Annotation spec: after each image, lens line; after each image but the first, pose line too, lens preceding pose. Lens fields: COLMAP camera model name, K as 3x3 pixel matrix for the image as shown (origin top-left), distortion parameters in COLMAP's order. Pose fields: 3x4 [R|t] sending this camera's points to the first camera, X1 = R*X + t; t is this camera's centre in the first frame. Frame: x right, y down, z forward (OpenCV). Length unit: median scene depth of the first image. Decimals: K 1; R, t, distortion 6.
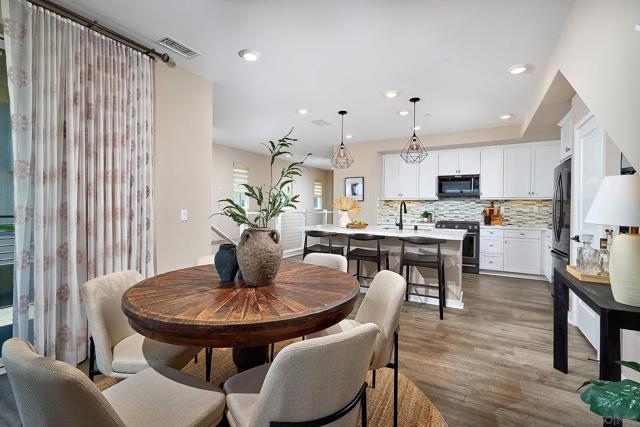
lens RADIAL K [[291.8, 0, 317.9], [0, 291.8, 208.7], [0, 0, 1]] dist [-0.002087, -0.000105]
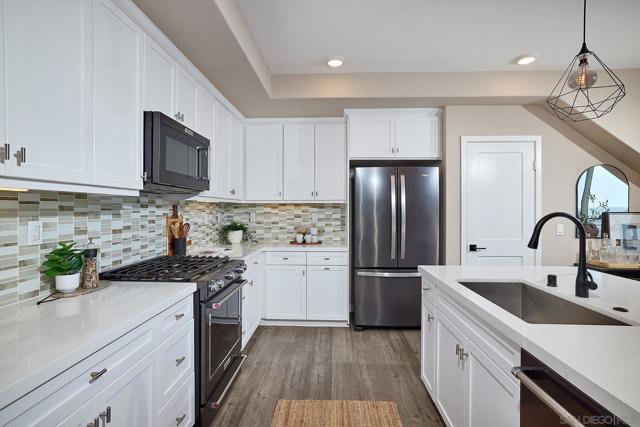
lens RADIAL K [[320.2, 0, 320.0], [0, 320.2, 213.5], [0, 0, 1]] dist [-0.003323, -0.000339]
pose [[-0.457116, -0.022415, 0.889125, 0.066222], [-0.000420, 0.999688, 0.024986, -0.022634], [-0.889407, 0.011048, -0.456983, 1.012606]]
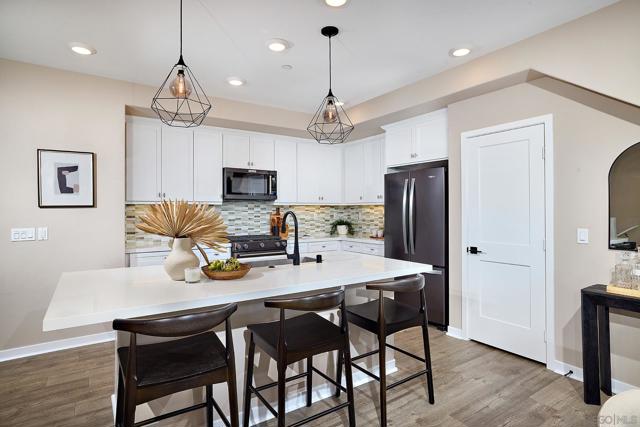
lens RADIAL K [[353.9, 0, 320.0], [0, 353.9, 213.5], [0, 0, 1]] dist [0.024614, 0.000392]
pose [[0.448624, -0.019736, 0.893503, -0.193752], [0.013416, 0.999792, 0.015348, -0.020743], [-0.893620, 0.005101, 0.448796, 0.470386]]
